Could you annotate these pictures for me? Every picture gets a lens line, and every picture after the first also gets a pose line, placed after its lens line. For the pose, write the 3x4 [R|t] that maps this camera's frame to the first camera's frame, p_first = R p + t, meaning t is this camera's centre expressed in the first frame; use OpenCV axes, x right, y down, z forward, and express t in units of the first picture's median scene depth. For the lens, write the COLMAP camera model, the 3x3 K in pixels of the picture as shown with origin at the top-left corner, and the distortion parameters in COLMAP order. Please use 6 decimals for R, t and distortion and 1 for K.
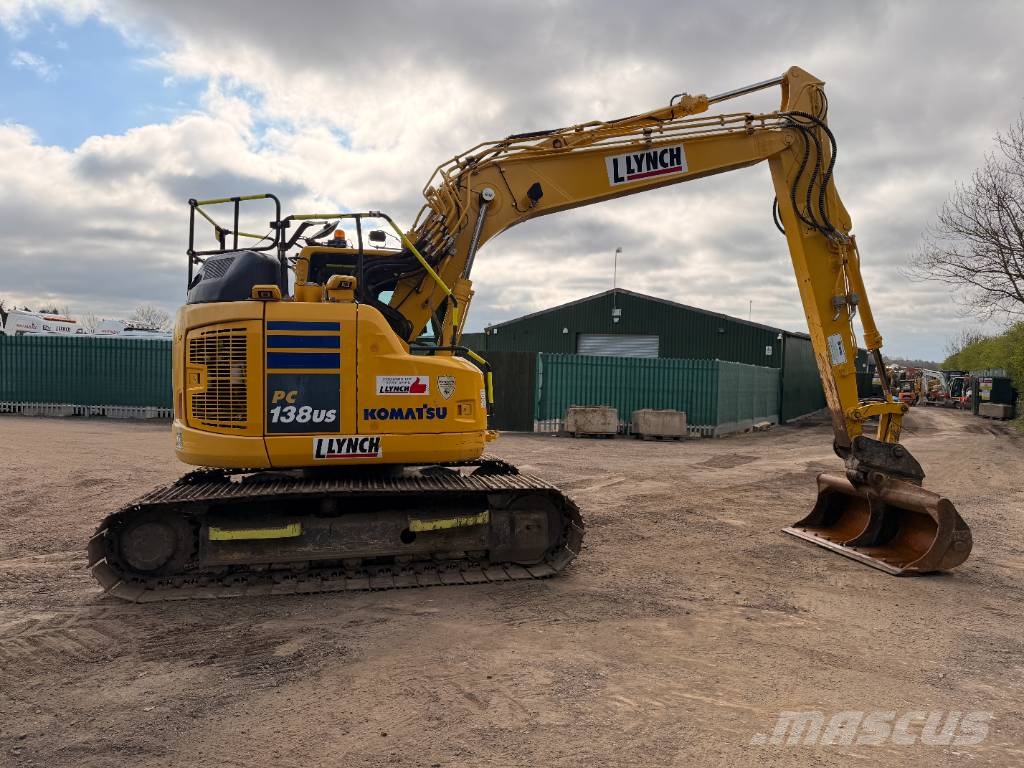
lens RADIAL K [[715.8, 0, 511.7], [0, 715.8, 378.3], [0, 0, 1]] dist [0.105739, -0.128106]
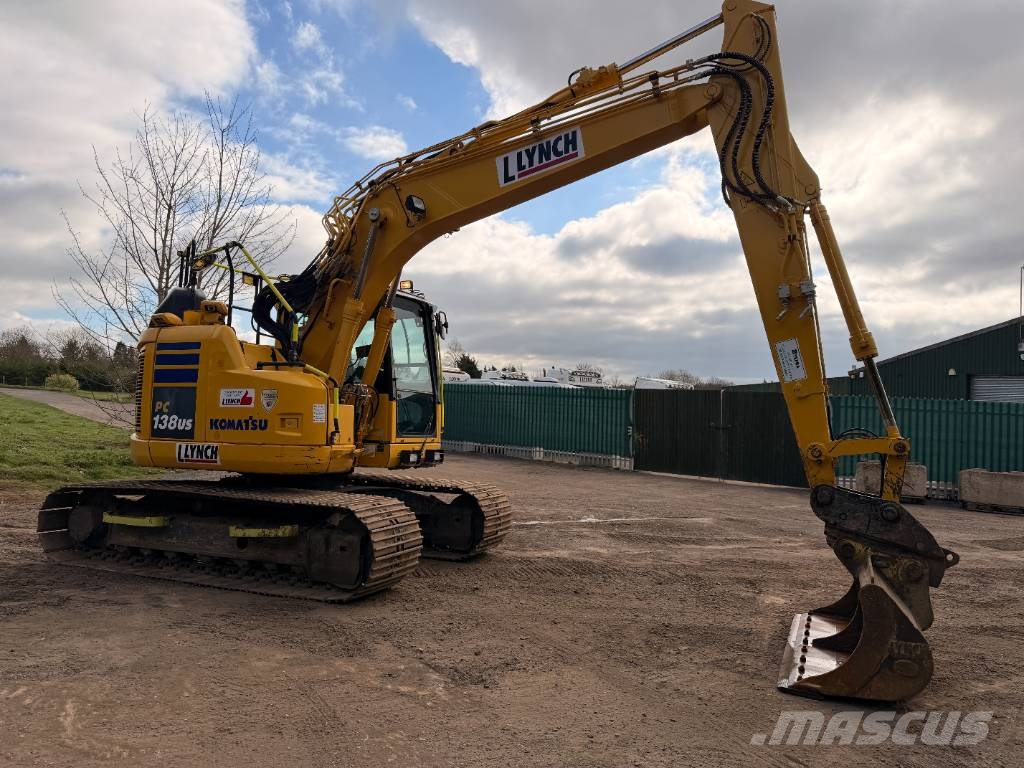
lens RADIAL K [[717.4, 0, 516.0], [0, 717.4, 378.8], [0, 0, 1]] dist [0.121761, -0.167319]
pose [[0.828257, -0.013886, -0.560176, 0.792083], [-0.026818, 0.997565, -0.064381, 0.039591], [0.559706, 0.068347, 0.825868, 0.327239]]
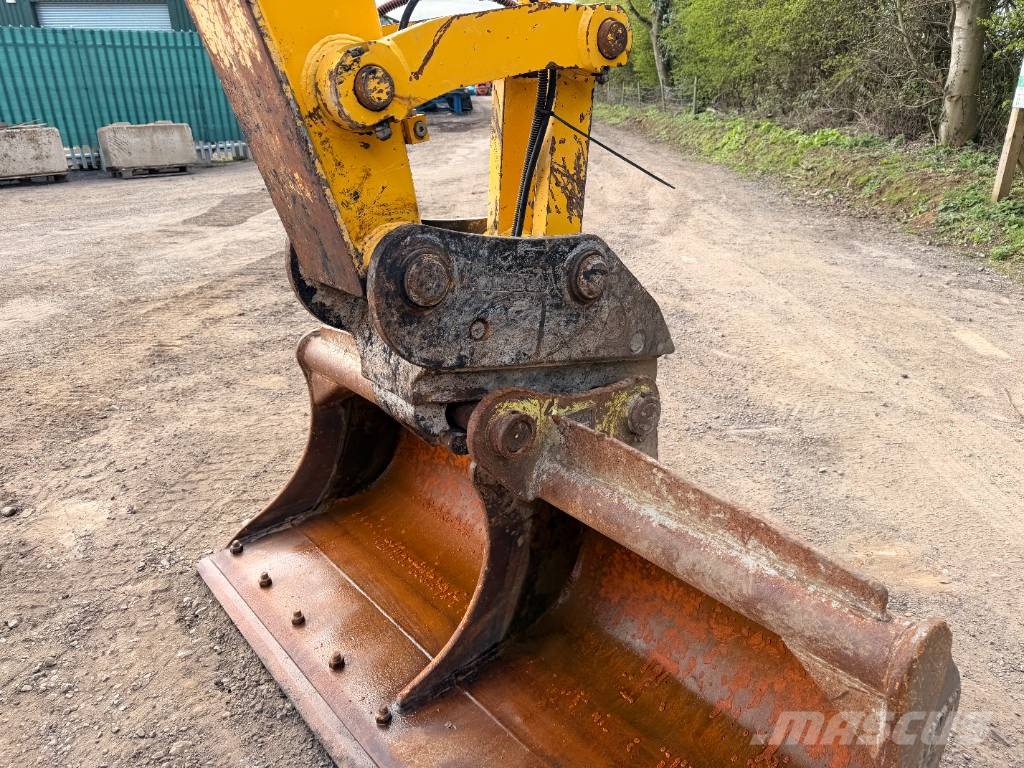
lens RADIAL K [[714.6, 0, 512.0], [0, 714.6, 384.0], [0, 0, 1]] dist [-0.001730, -0.002933]
pose [[0.854793, -0.248116, 0.455815, 0.518136], [0.049088, 0.913026, 0.404938, 0.059314], [-0.516642, -0.323763, 0.792627, 1.057300]]
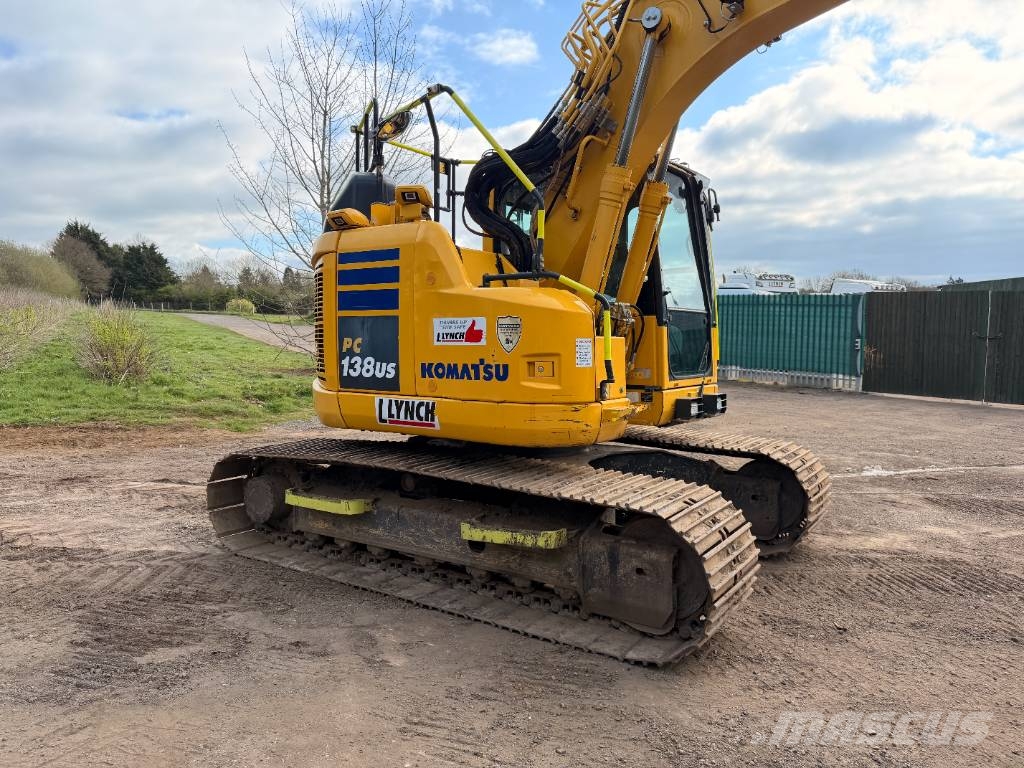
lens RADIAL K [[715.8, 0, 511.7], [0, 715.8, 378.3], [0, 0, 1]] dist [0.105739, -0.128106]
pose [[0.700199, 0.043301, -0.712634, 0.382626], [-0.000920, 0.998213, 0.059749, 0.013784], [0.713947, -0.041181, 0.698987, 0.534709]]
